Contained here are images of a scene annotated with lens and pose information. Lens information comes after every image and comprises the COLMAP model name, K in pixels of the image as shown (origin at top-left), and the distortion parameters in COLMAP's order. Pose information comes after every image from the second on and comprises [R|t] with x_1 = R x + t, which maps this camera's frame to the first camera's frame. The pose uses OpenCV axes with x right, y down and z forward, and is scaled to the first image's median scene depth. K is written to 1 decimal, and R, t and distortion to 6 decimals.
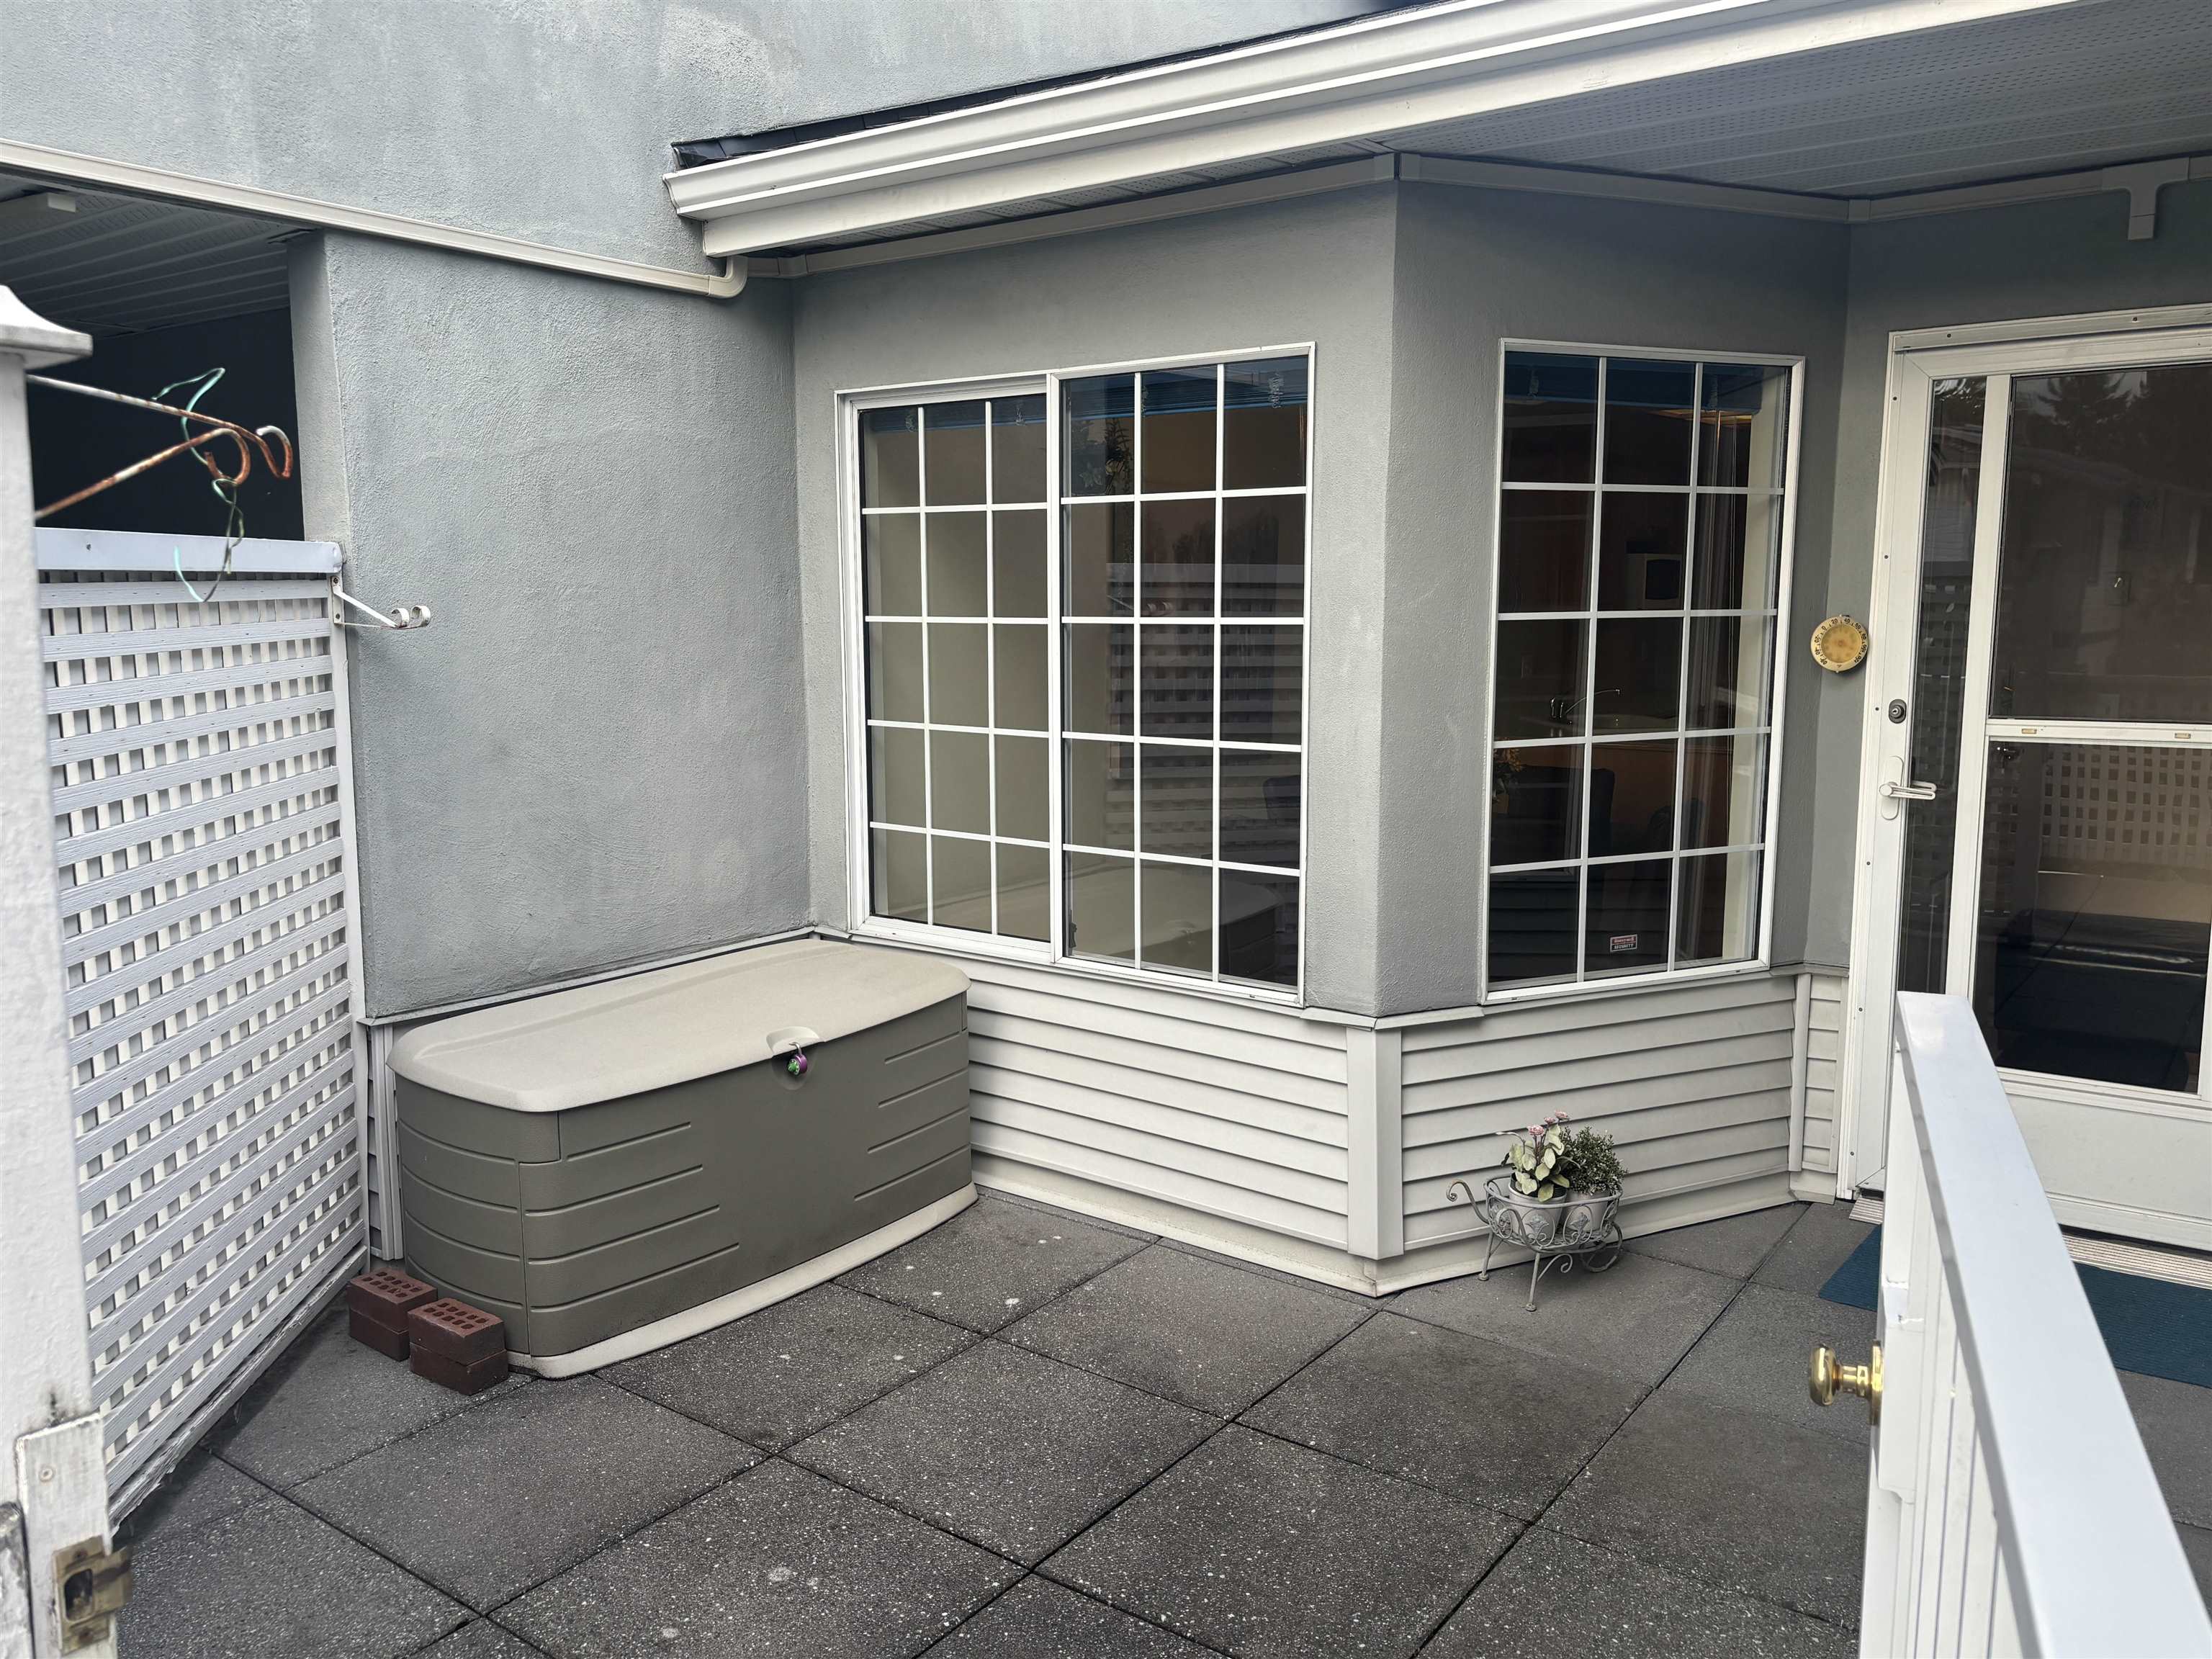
lens RADIAL K [[1716.3, 0, 1104.9], [0, 1716.3, 831.1], [0, 0, 1]] dist [0.065224, -0.040258]
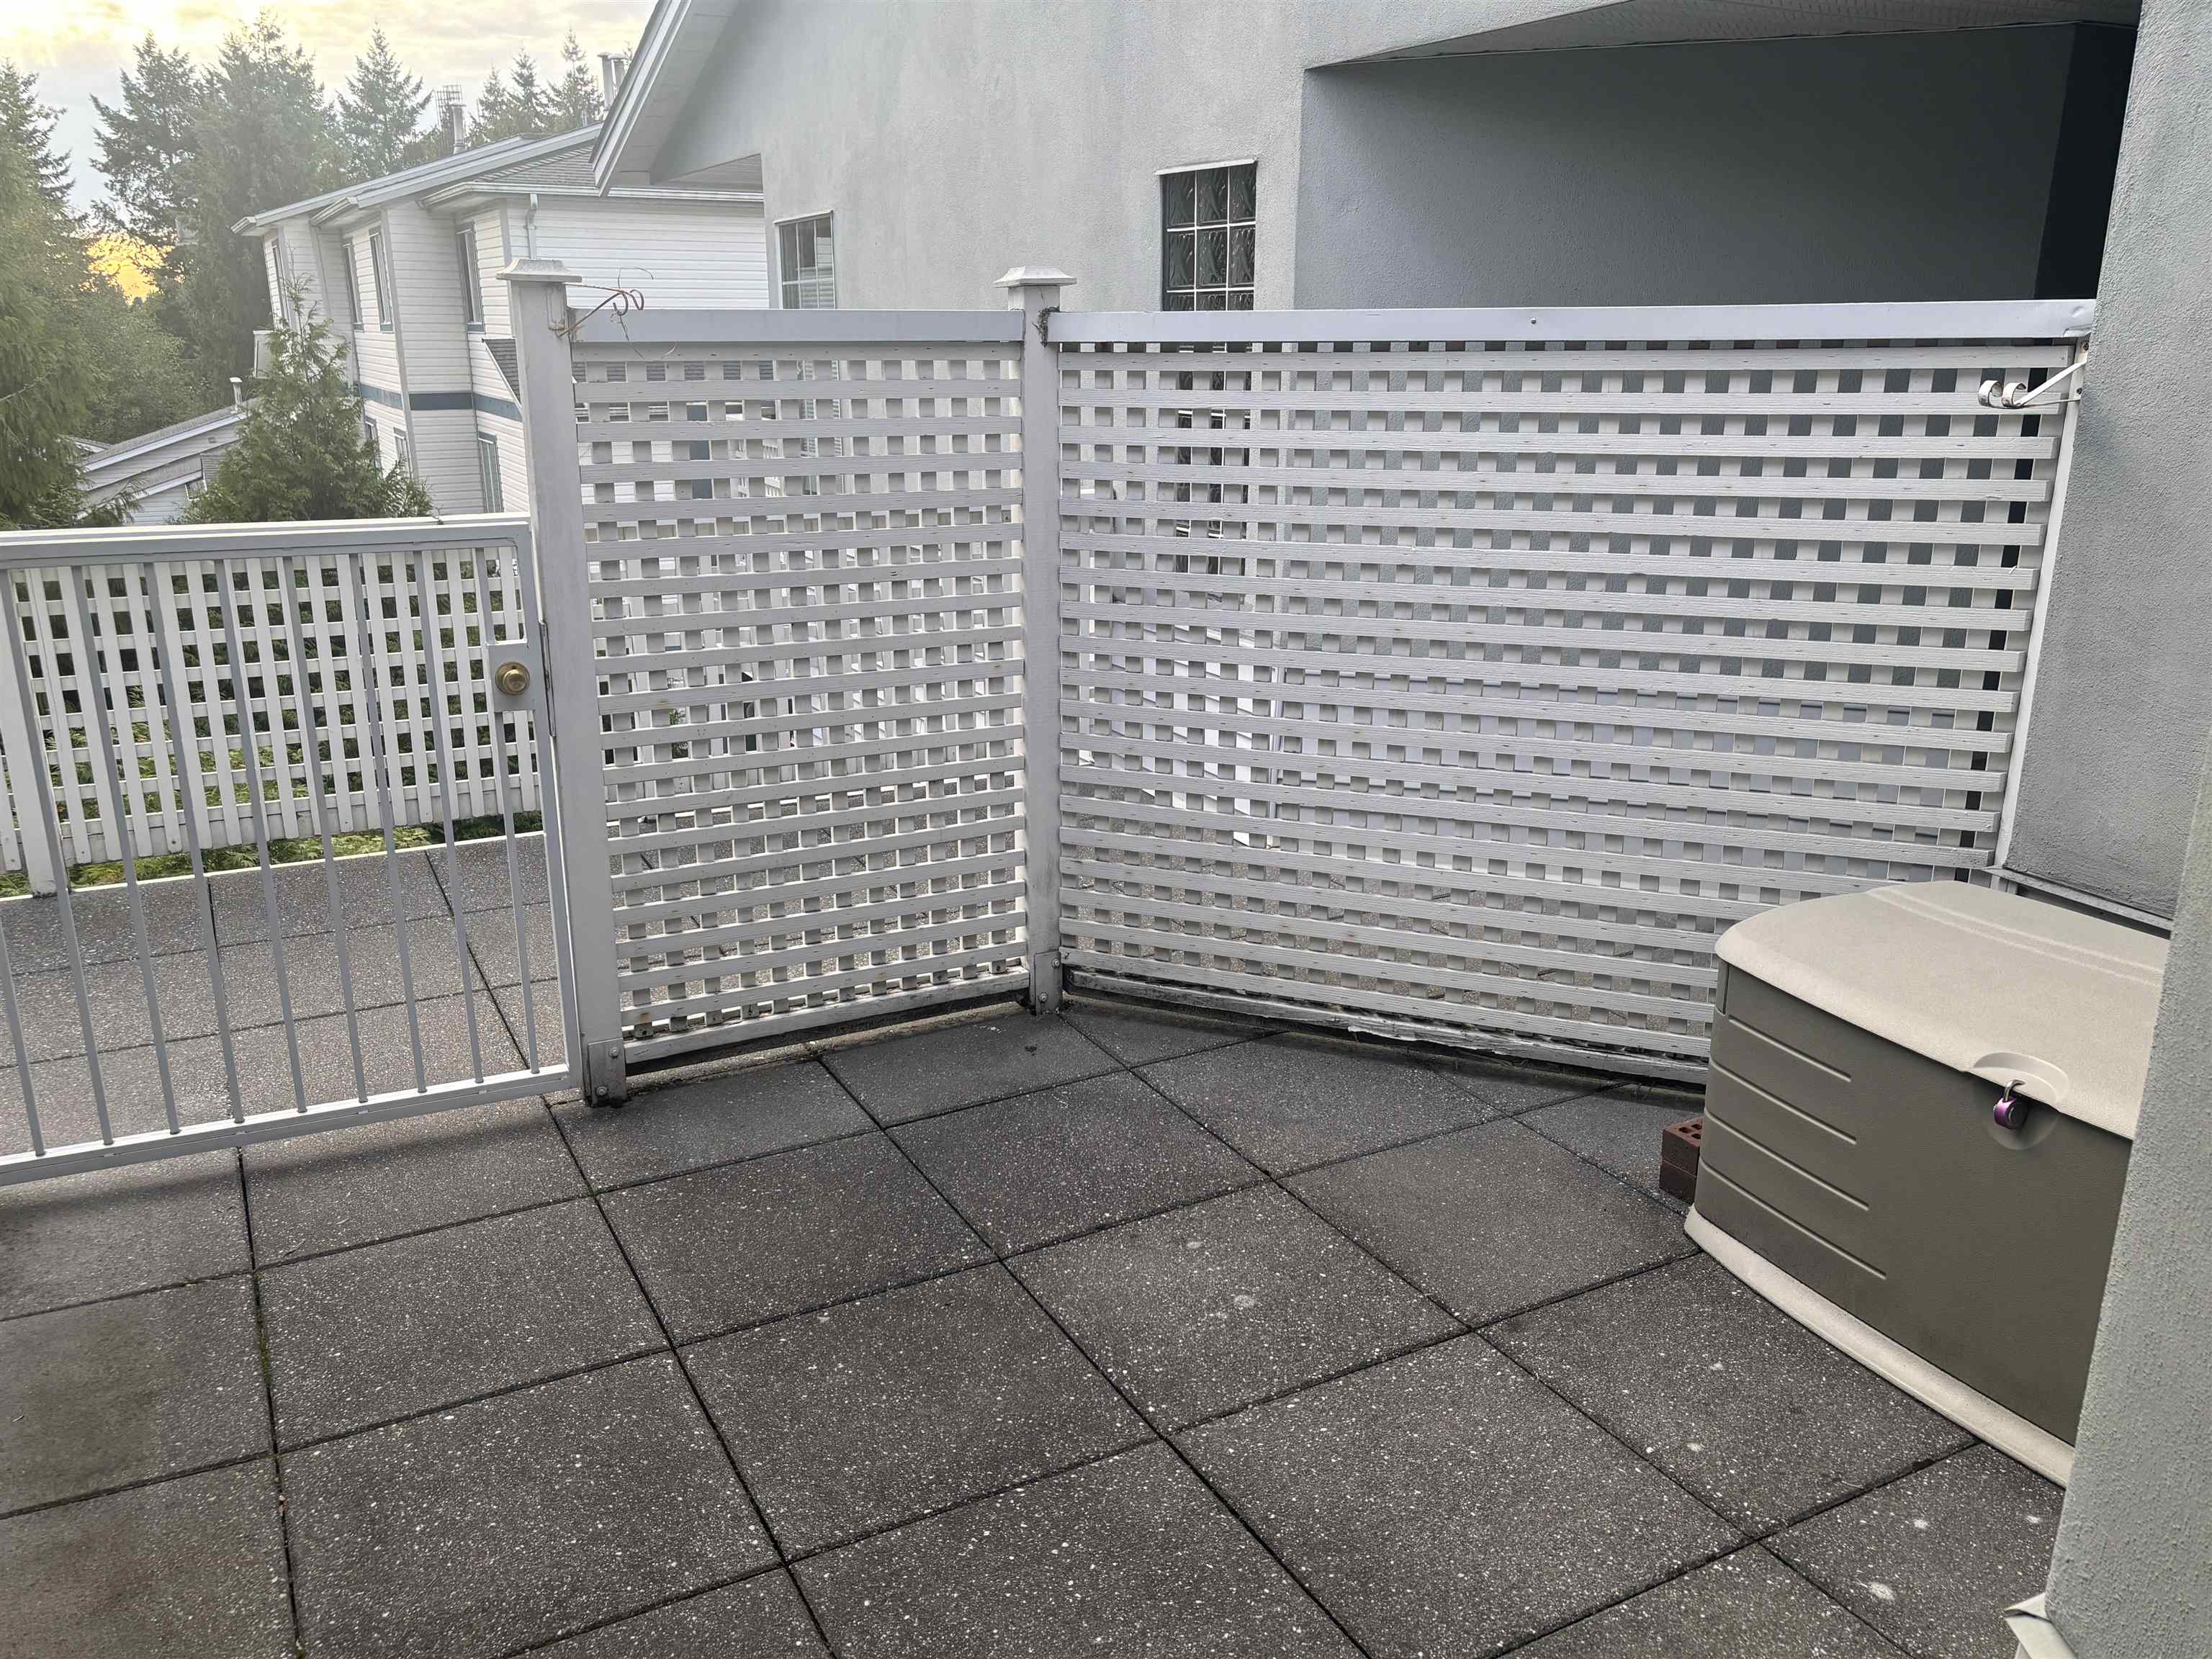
lens RADIAL K [[1716.3, 0, 1094.7], [0, 1716.3, 830.7], [0, 0, 1]] dist [0.065224, -0.040258]
pose [[-0.428369, 0.255865, -0.866622, 0.526388], [-0.126655, 0.932603, 0.337951, -0.147042], [0.894684, 0.254530, -0.367091, 0.912954]]
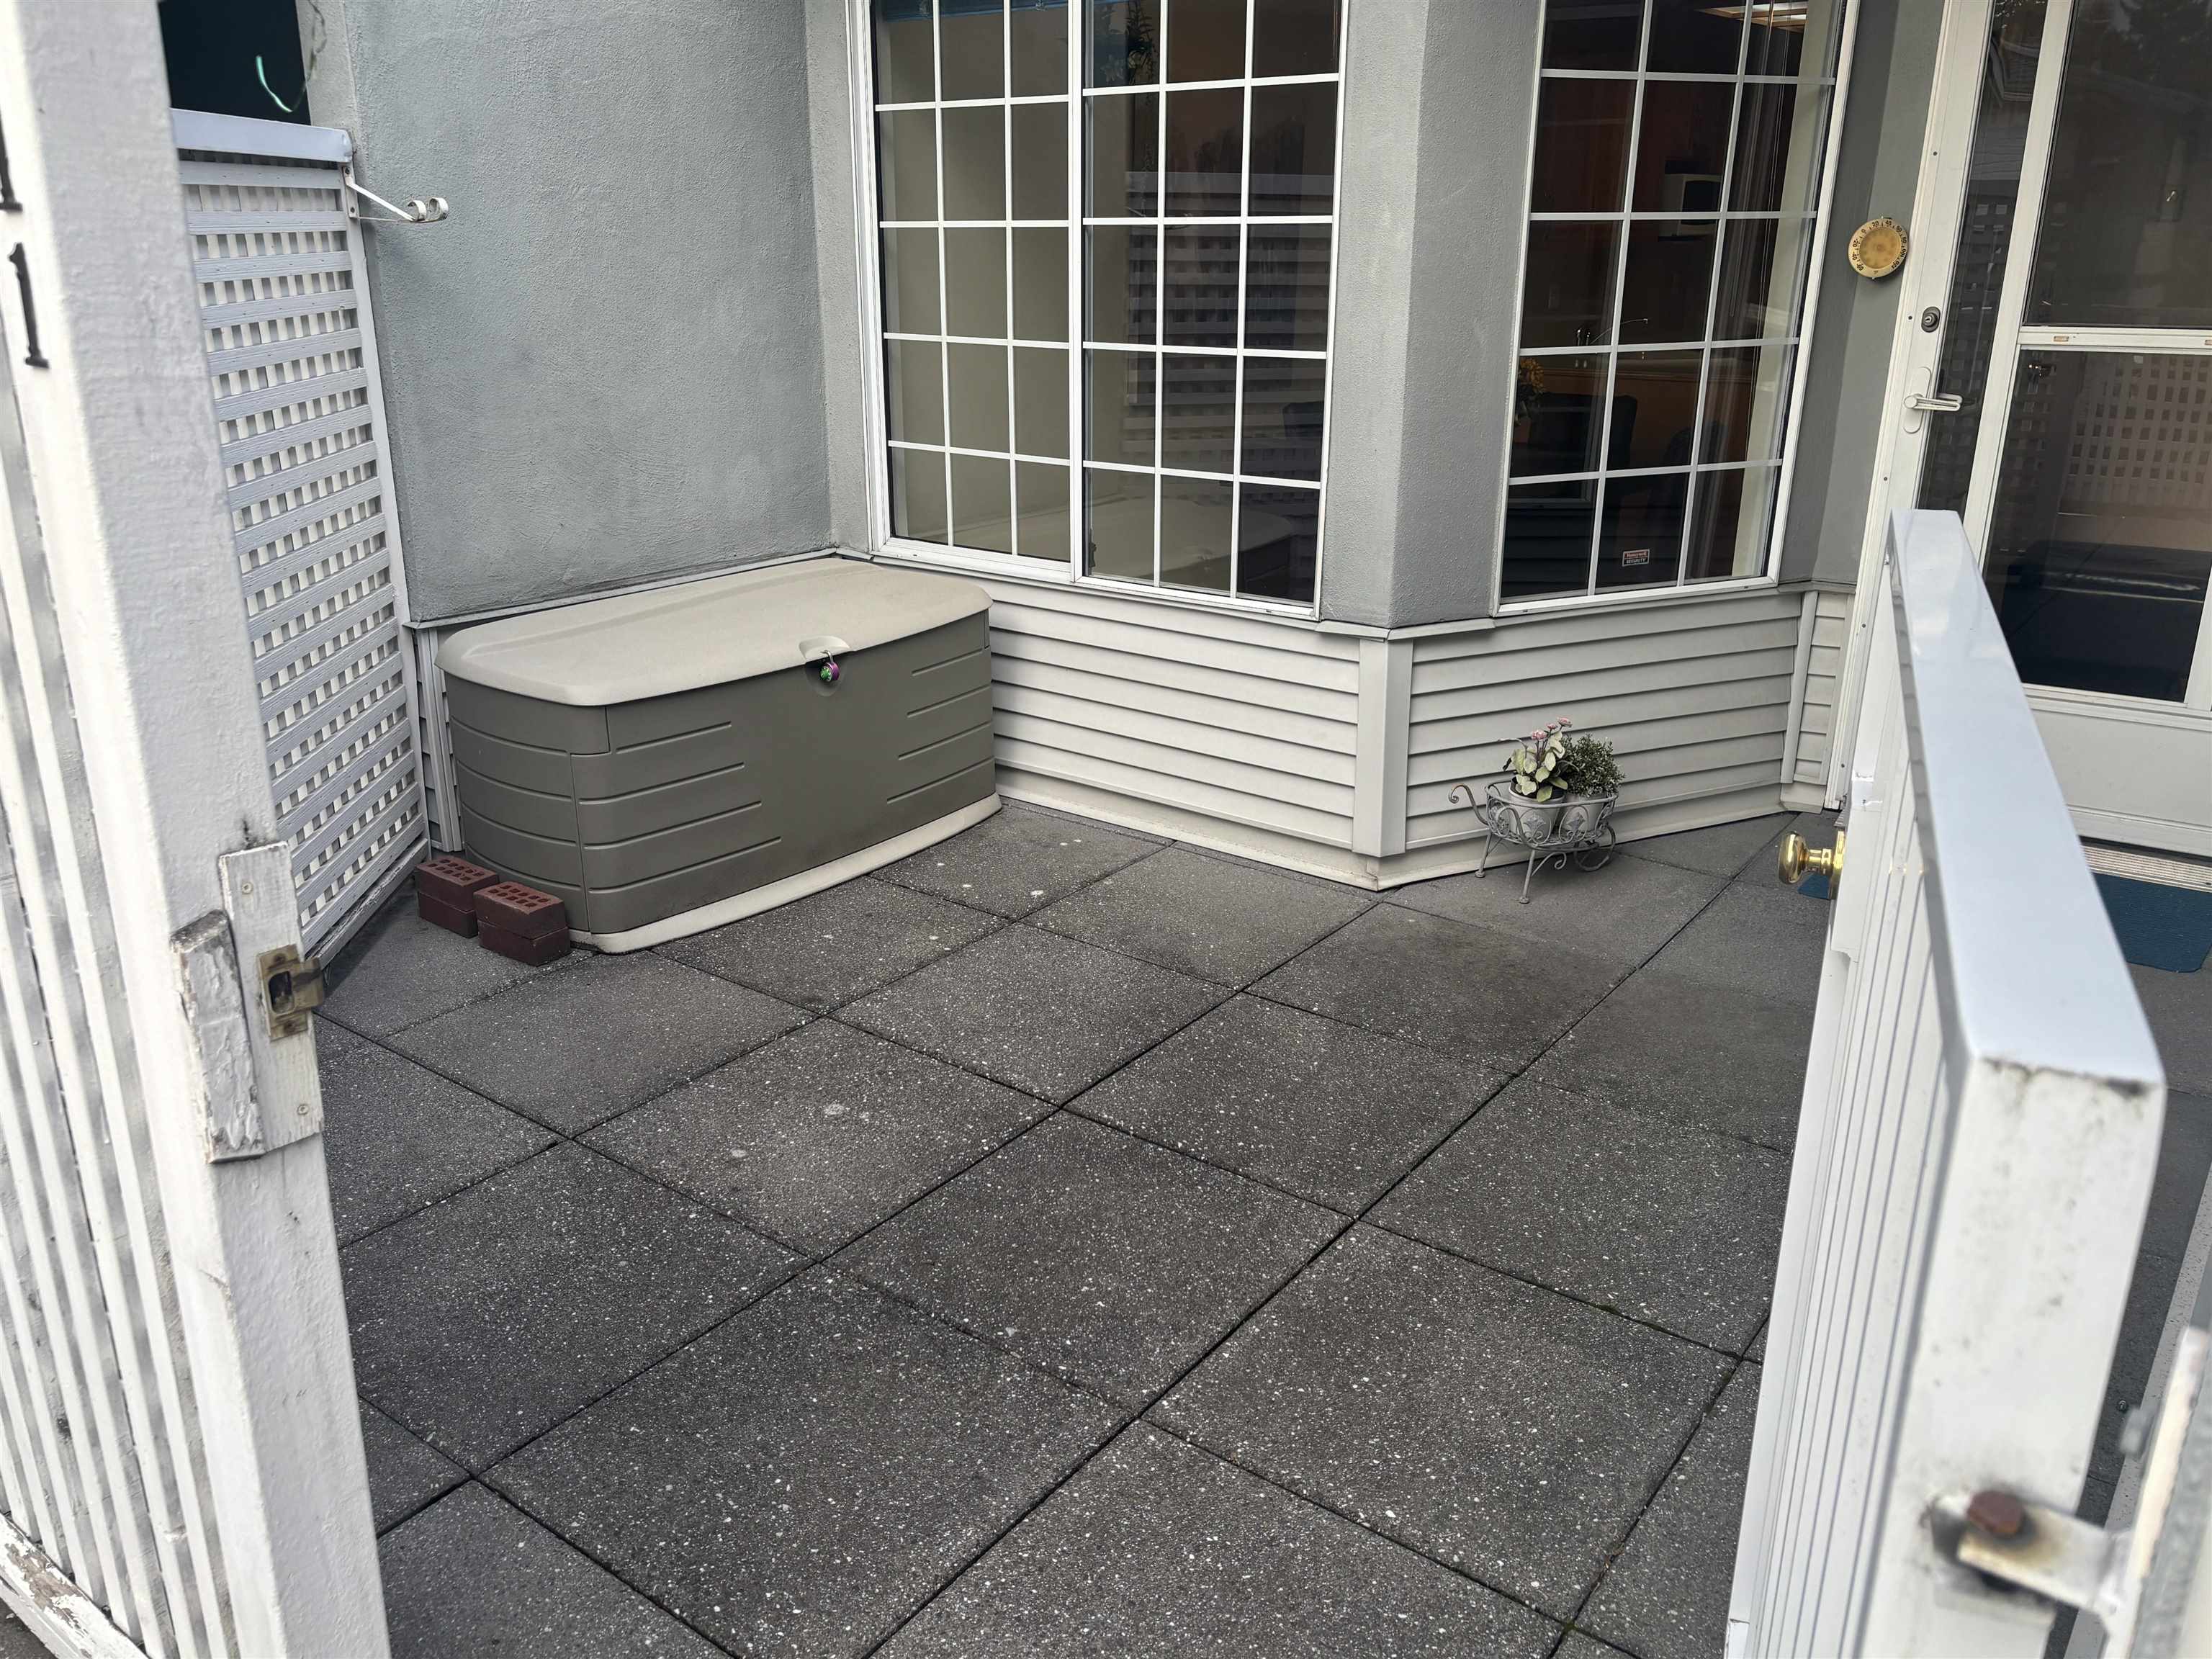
lens RADIAL K [[1716.3, 0, 1095.3], [0, 1716.3, 813.0], [0, 0, 1]] dist [0.065224, -0.040258]
pose [[0.999949, 0.005564, -0.008487, -0.008780], [-0.003911, 0.982981, 0.183664, 0.028882], [0.009365, -0.183622, 0.982952, -0.032789]]
